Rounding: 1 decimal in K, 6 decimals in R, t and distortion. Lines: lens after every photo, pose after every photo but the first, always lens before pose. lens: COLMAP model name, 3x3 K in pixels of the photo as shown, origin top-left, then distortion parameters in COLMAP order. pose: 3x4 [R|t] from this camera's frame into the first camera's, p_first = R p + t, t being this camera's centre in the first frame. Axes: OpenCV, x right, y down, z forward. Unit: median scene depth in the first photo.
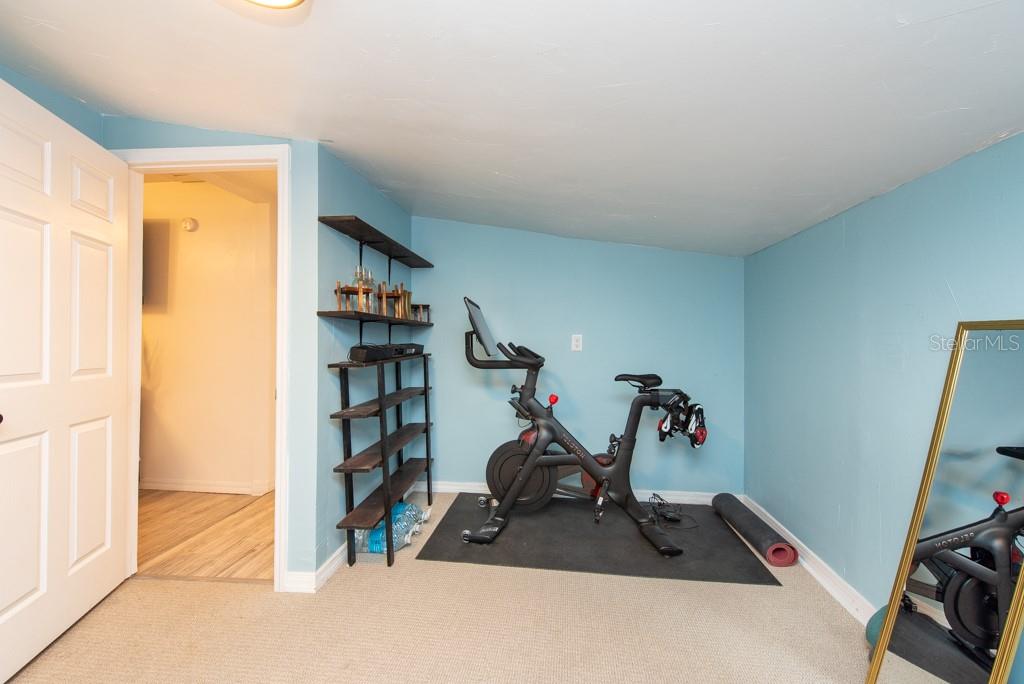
lens RADIAL K [[401.1, 0, 514.0], [0, 401.1, 343.0], [0, 0, 1]] dist [0.024734, -0.005900]
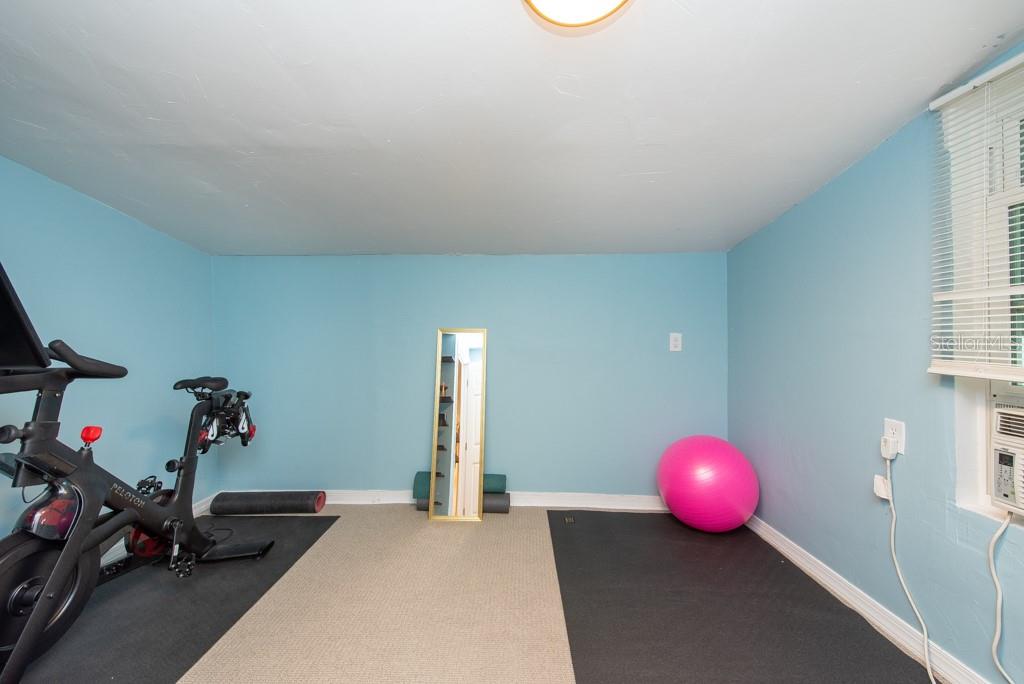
lens RADIAL K [[401.1, 0, 514.0], [0, 401.1, 343.0], [0, 0, 1]] dist [0.024734, -0.005900]
pose [[-0.111150, -0.008928, 0.993764, -0.592164], [0.001136, 0.999958, 0.009110, -0.001286], [-0.993803, 0.002142, -0.111135, 0.442288]]
